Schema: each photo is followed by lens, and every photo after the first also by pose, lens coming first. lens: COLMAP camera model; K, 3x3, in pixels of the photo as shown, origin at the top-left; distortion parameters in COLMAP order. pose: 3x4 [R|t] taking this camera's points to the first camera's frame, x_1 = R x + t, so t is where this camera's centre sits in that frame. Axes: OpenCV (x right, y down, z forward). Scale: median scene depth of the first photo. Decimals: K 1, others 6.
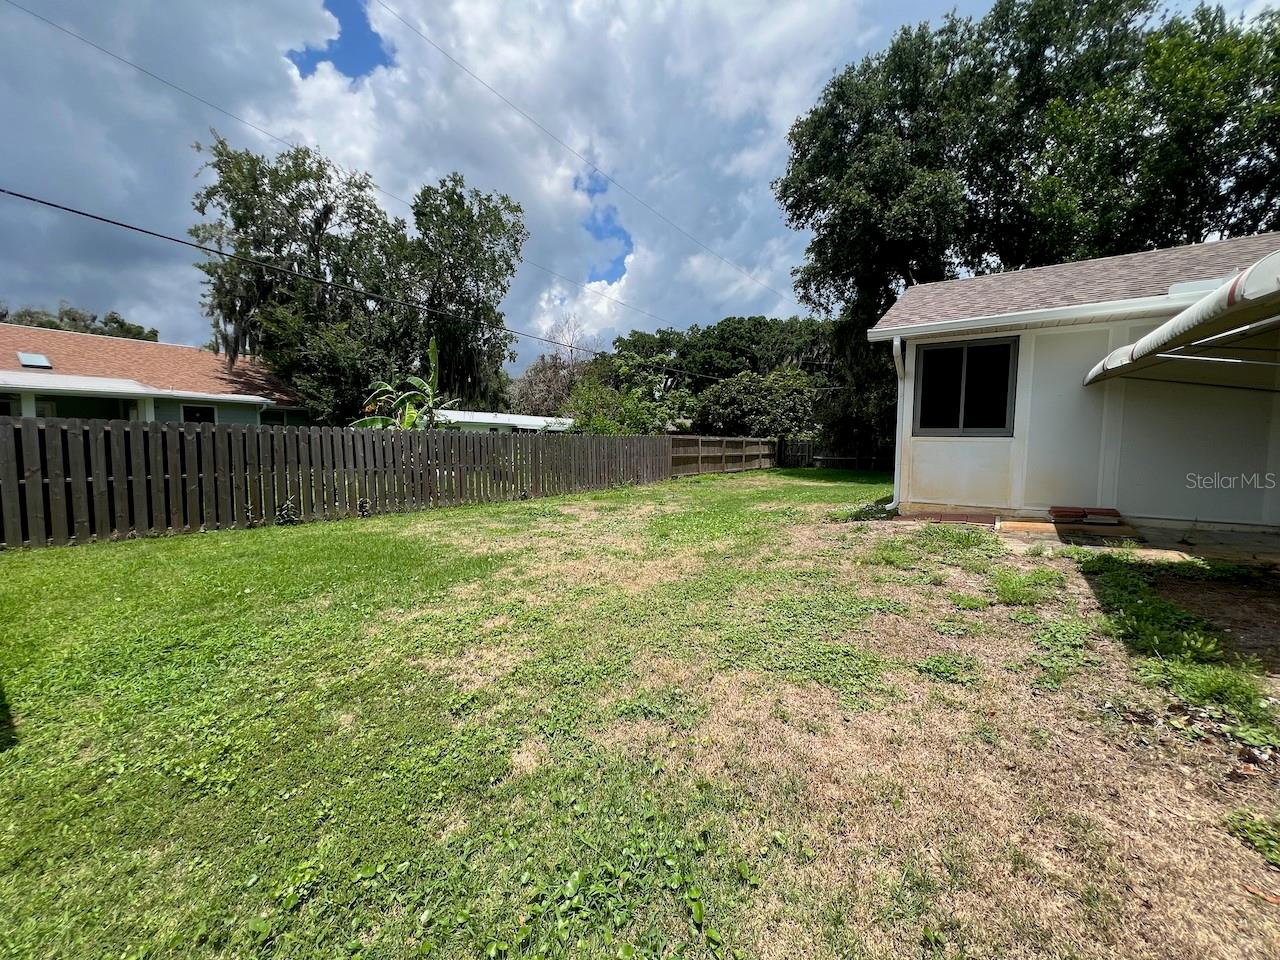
lens RADIAL K [[514.1, 0, 637.8], [0, 514.1, 476.9], [0, 0, 1]] dist [-0.002593, 0.000901]
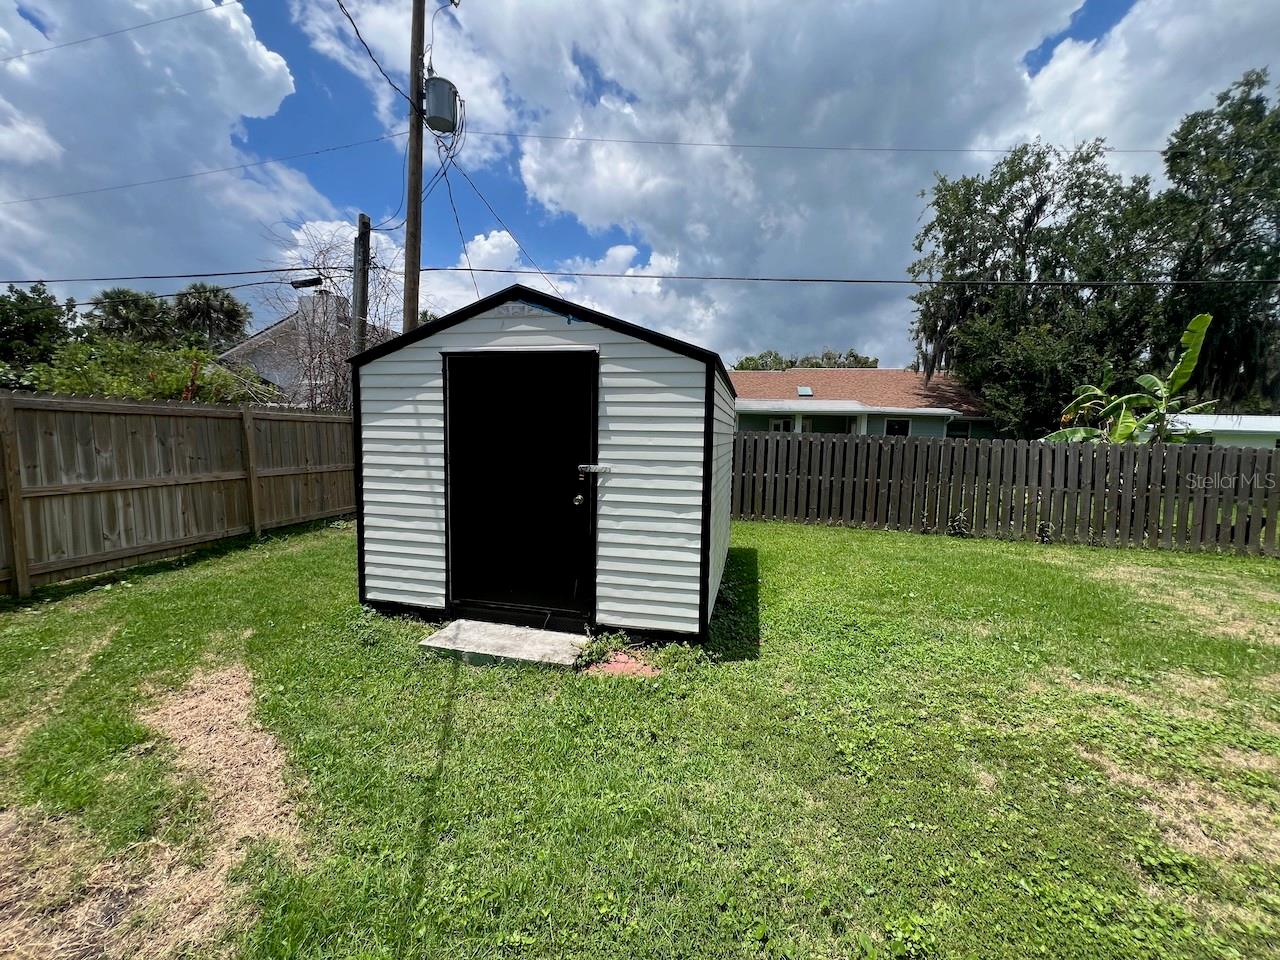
lens RADIAL K [[512.6, 0, 637.6], [0, 512.6, 476.6], [0, 0, 1]] dist [-0.001700, 0.000006]
pose [[0.386071, 0.074300, -0.919472, -0.004193], [-0.089826, 0.995042, 0.042690, -0.004880], [0.918085, 0.066111, 0.390831, 0.010602]]
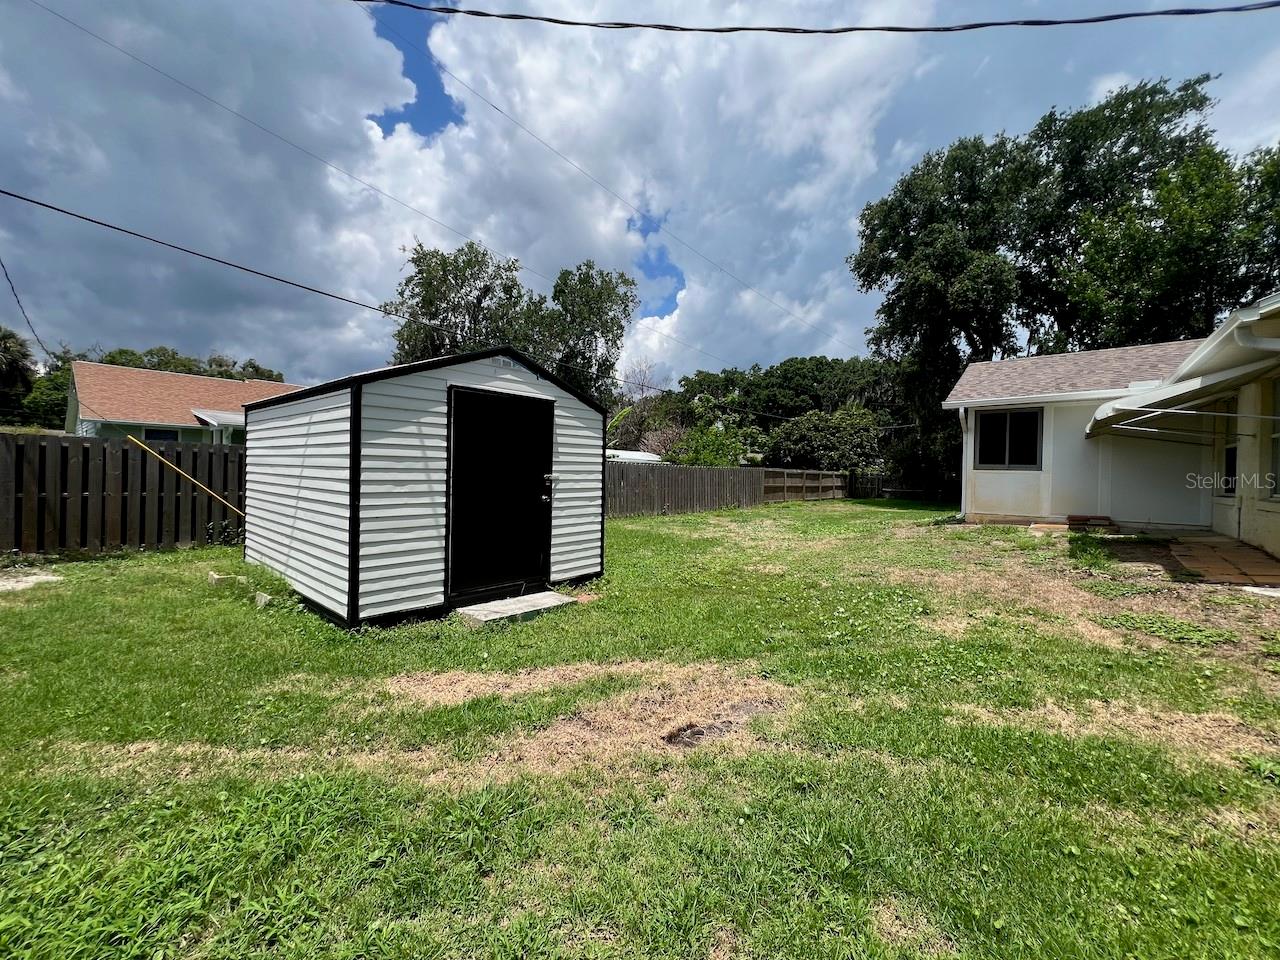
lens RADIAL K [[514.1, 0, 637.8], [0, 514.1, 476.9], [0, 0, 1]] dist [-0.002593, 0.000901]
pose [[0.995271, 0.011643, -0.096438, -0.119576], [-0.017719, 0.997894, -0.062394, 0.021035], [0.095508, 0.063807, 0.993381, -0.233919]]
